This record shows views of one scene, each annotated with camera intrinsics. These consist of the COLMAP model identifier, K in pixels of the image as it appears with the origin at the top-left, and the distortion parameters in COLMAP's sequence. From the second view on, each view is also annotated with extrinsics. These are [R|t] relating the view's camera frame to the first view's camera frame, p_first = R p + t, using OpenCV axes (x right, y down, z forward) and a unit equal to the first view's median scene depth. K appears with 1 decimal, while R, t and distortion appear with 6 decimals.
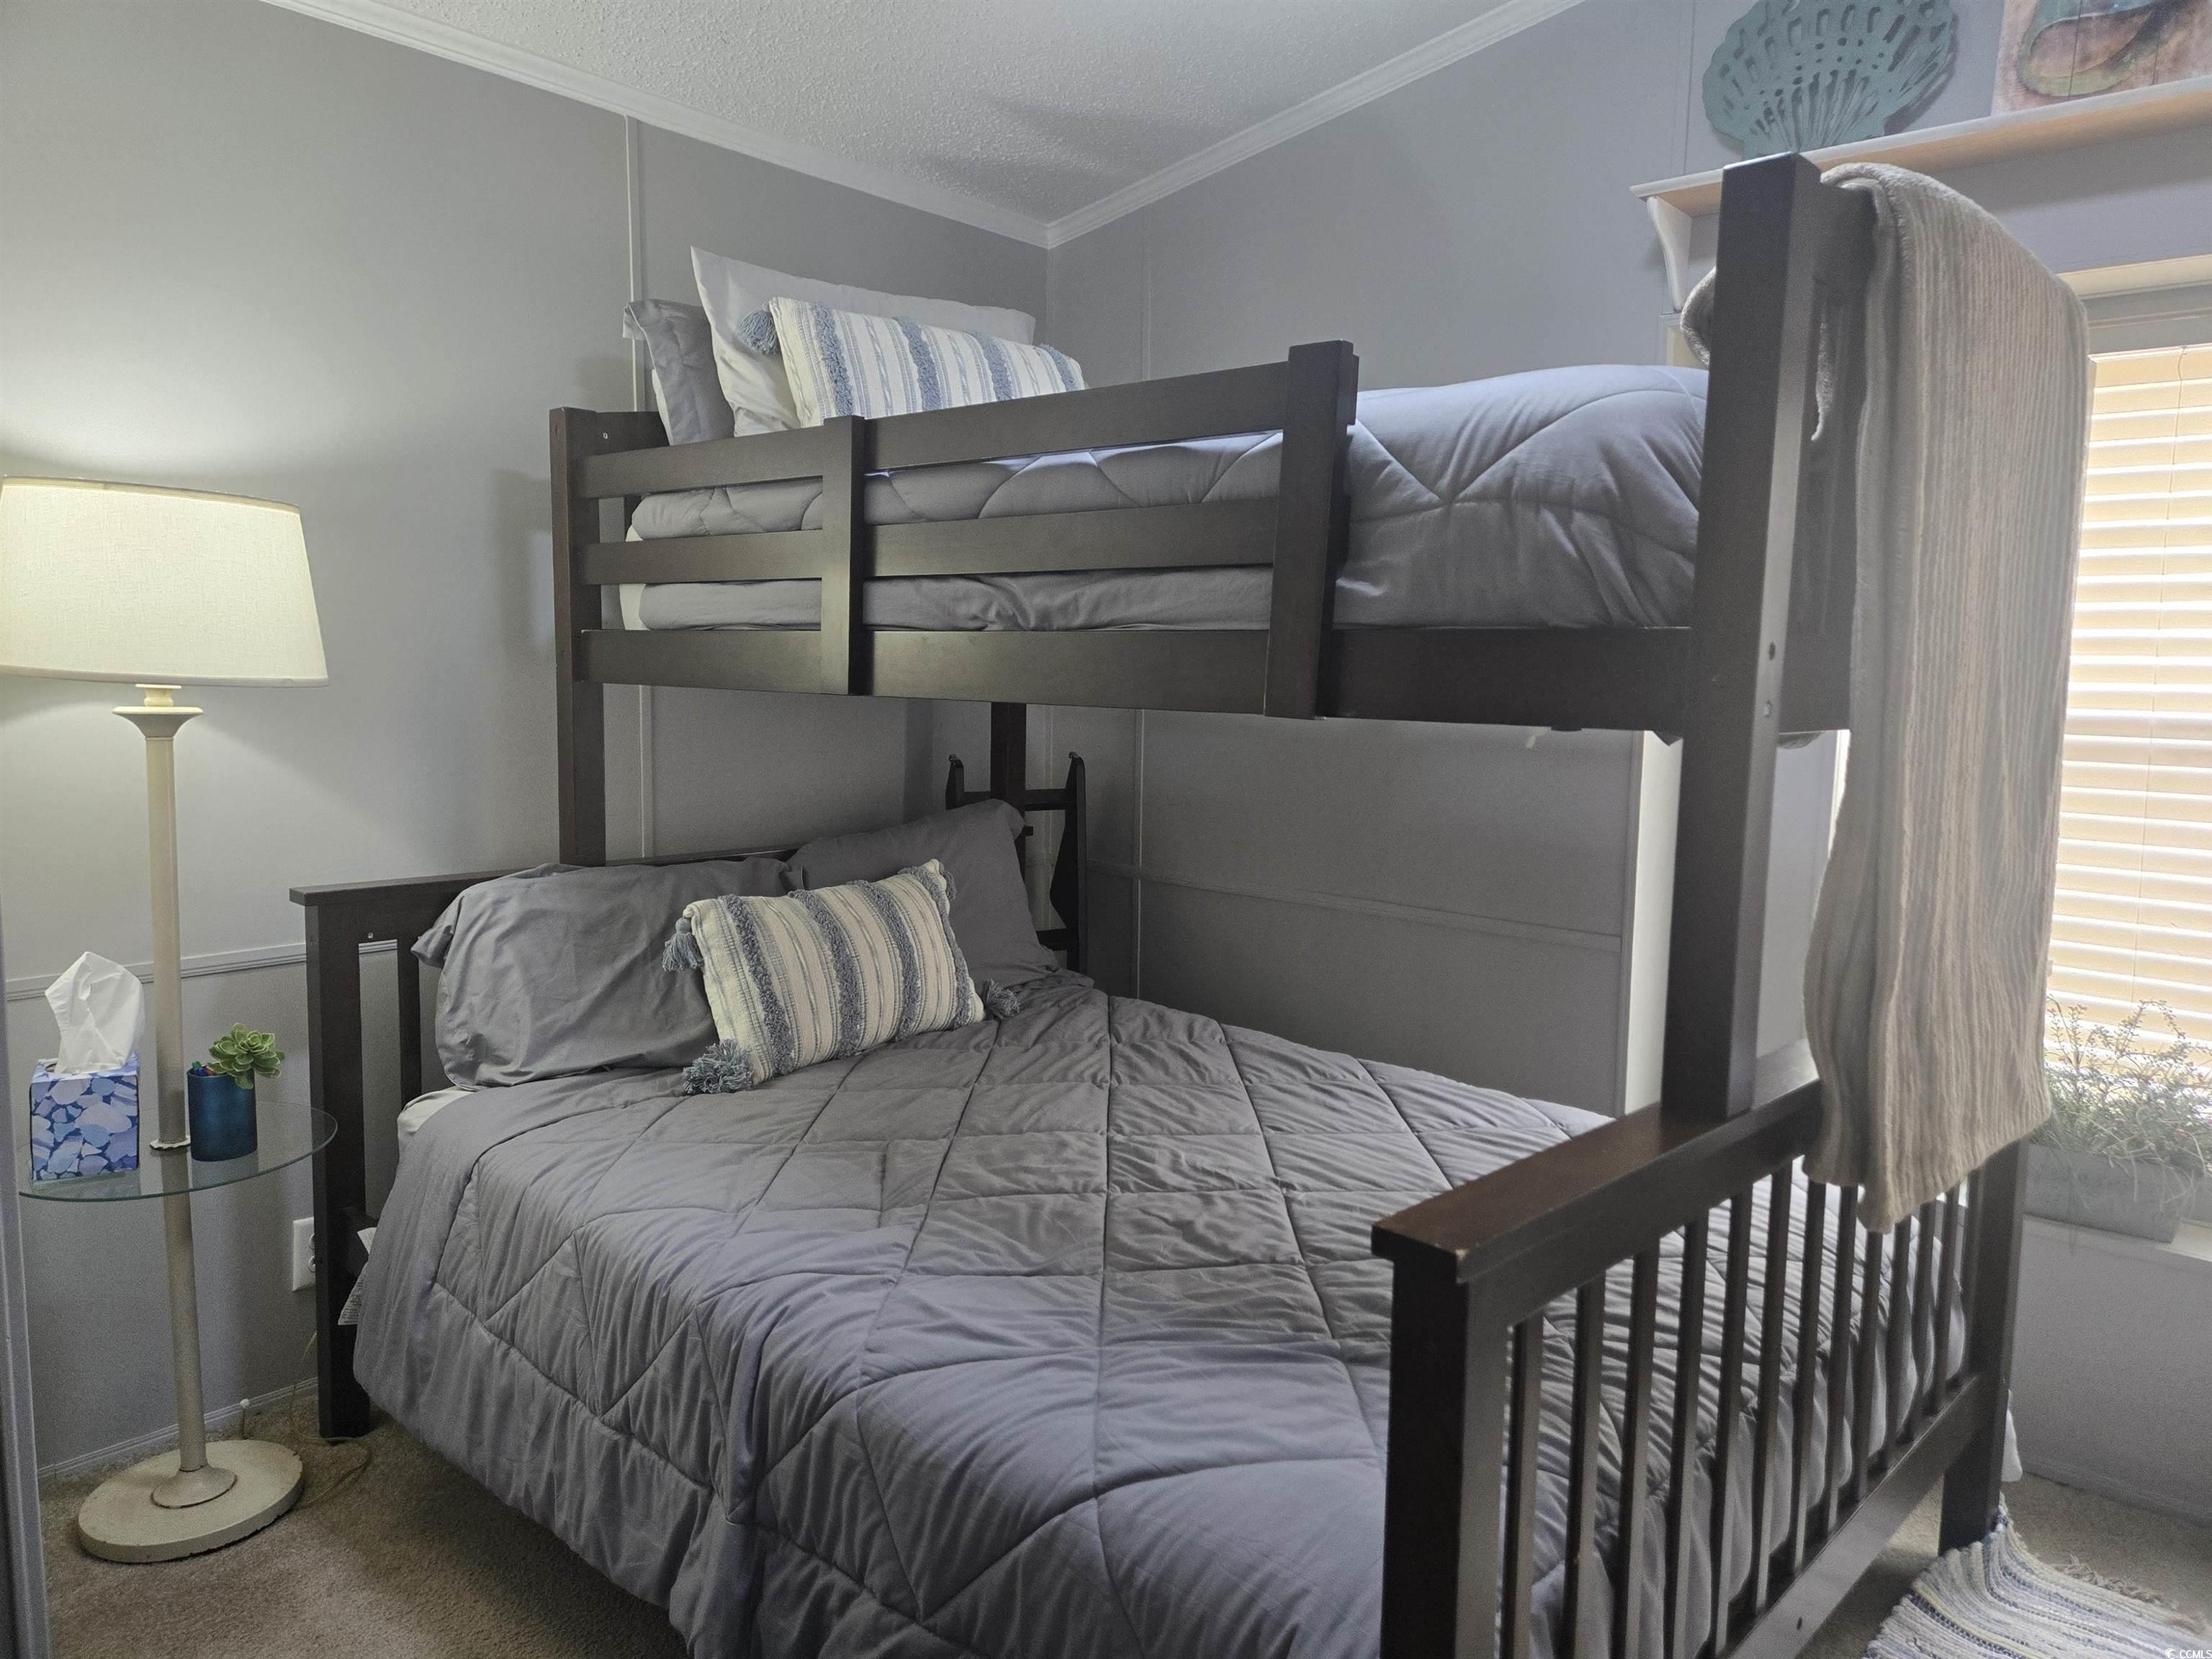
lens RADIAL K [[1495.4, 0, 1152.4], [0, 1495.4, 824.4], [0, 0, 1]] dist [0.060504, -0.062529]
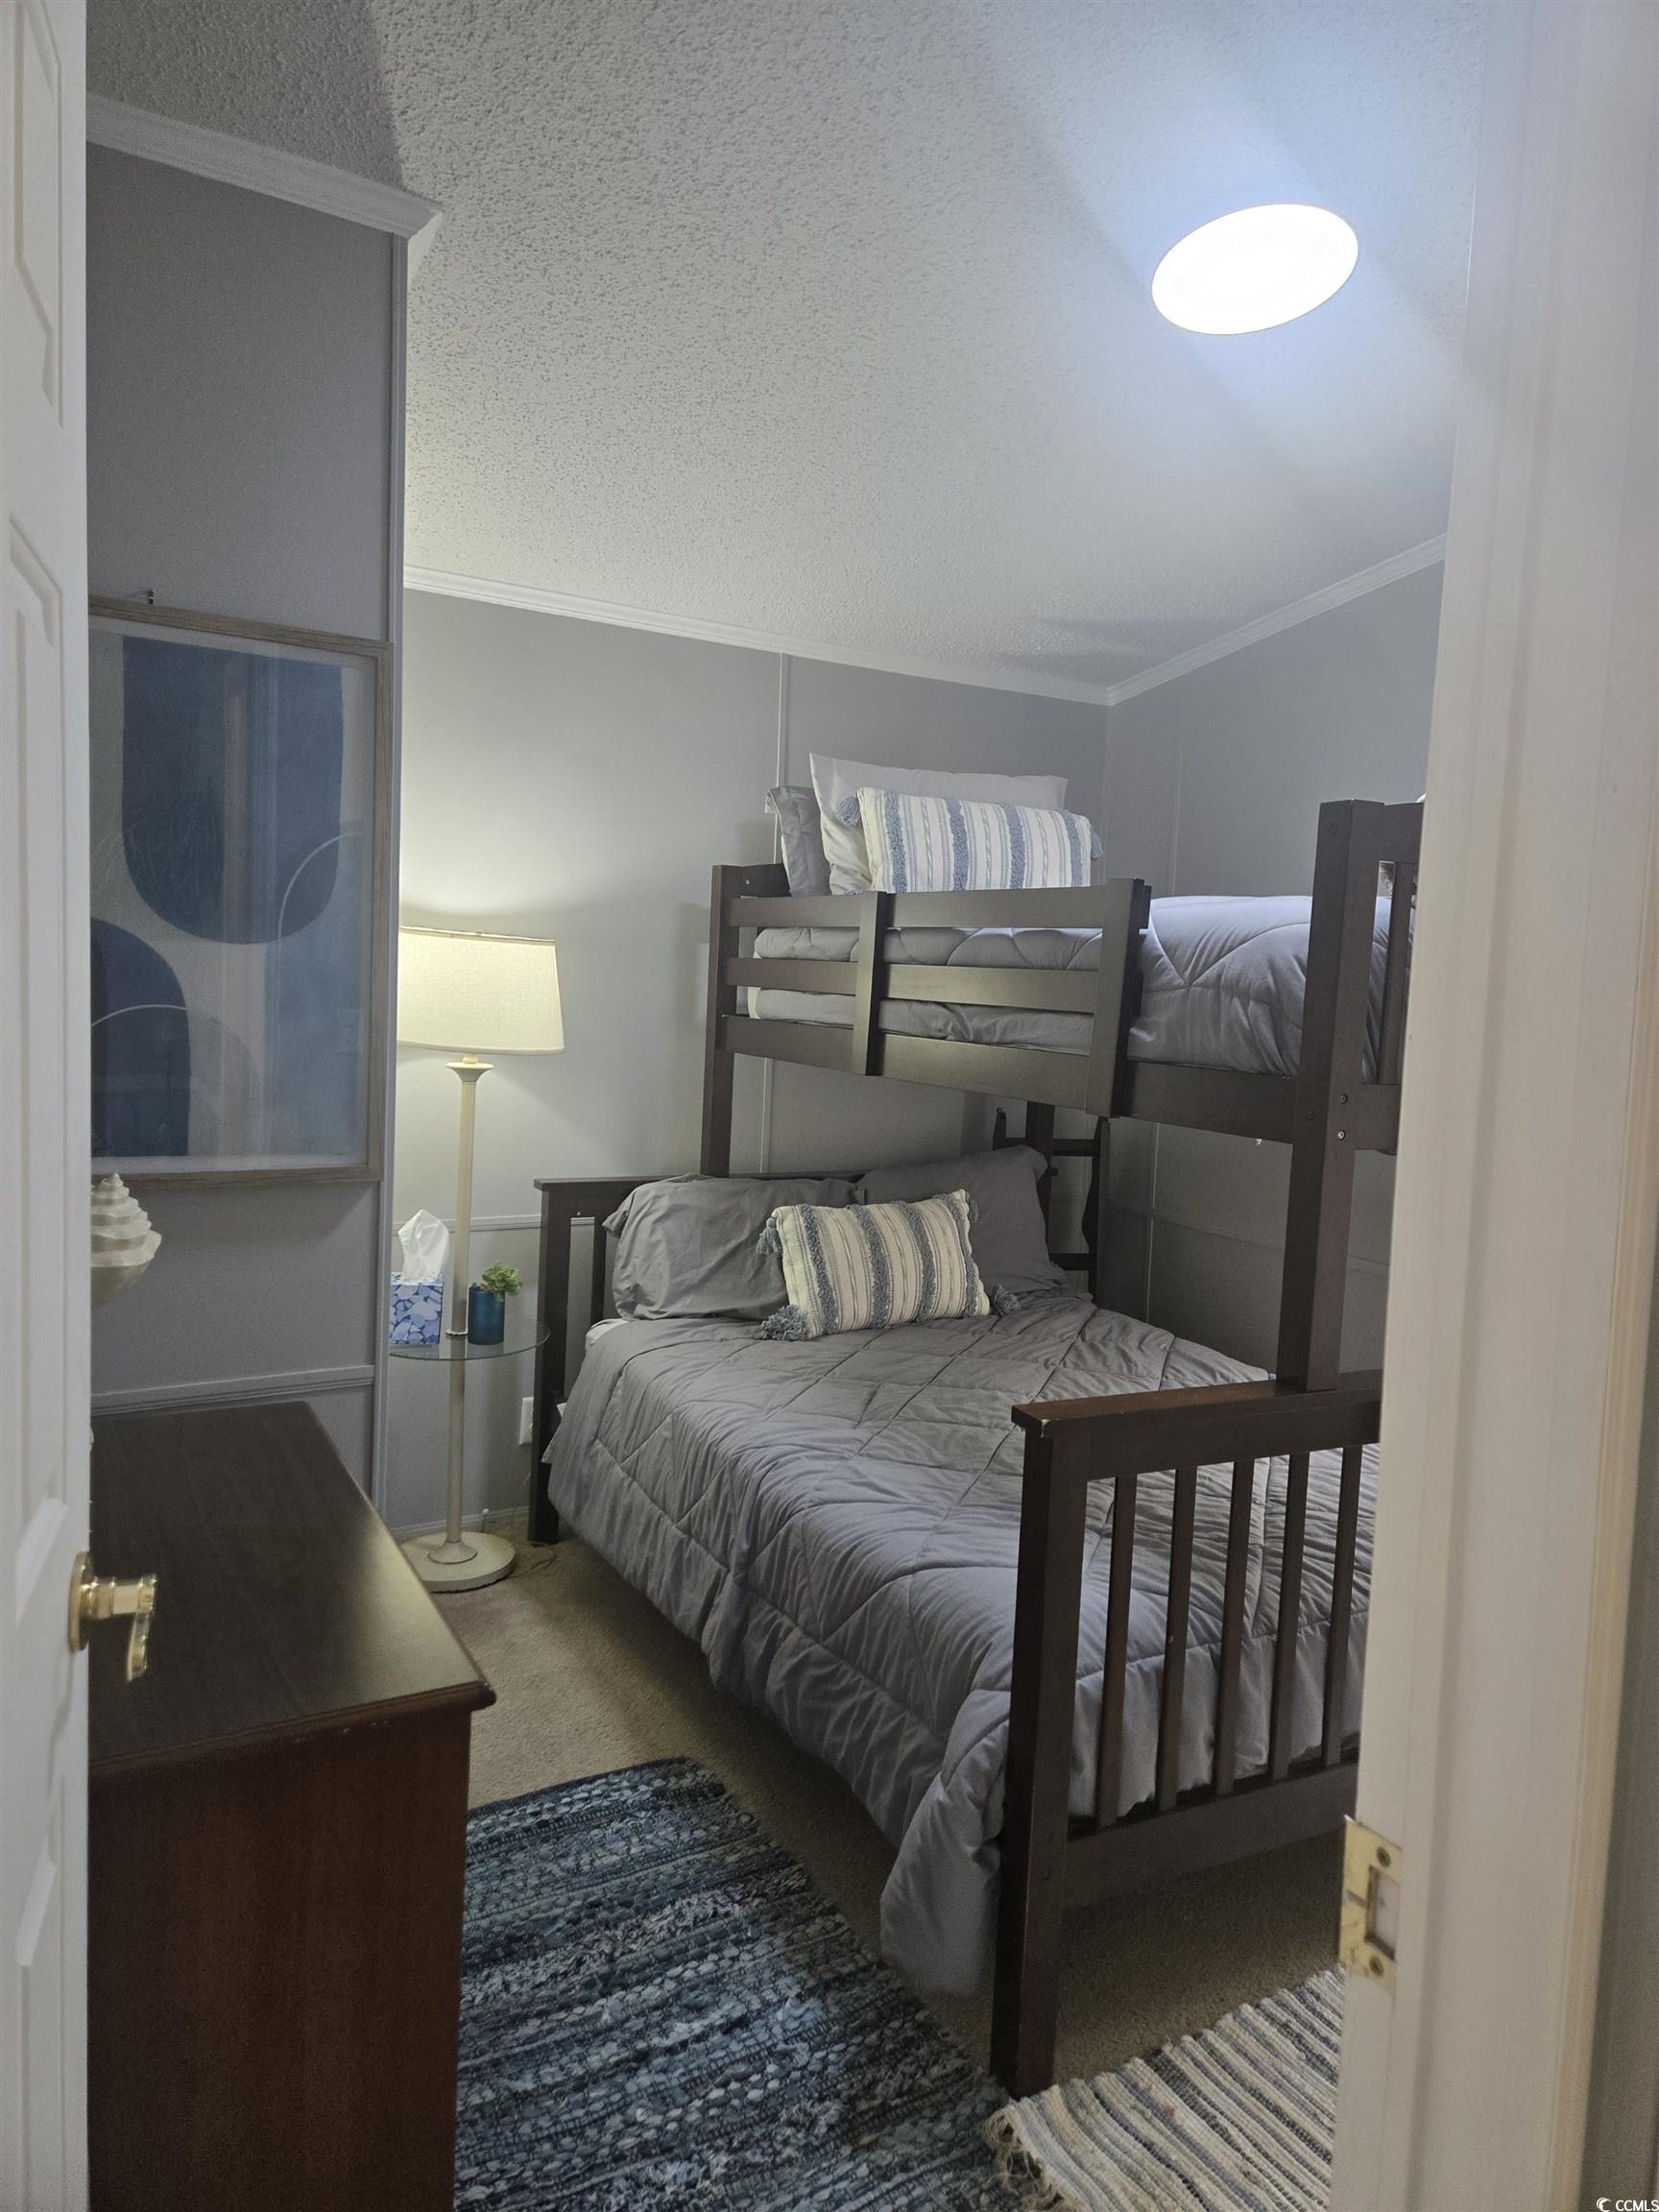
lens RADIAL K [[1495.4, 0, 852.5], [0, 1495.4, 1098.0], [0, 0, 1]] dist [0.060504, -0.062529]
pose [[0.945584, 0.052475, -0.321119, 0.250338], [-0.063804, 0.997653, -0.024851, -0.025042], [0.319061, 0.043987, 0.946713, -0.389887]]
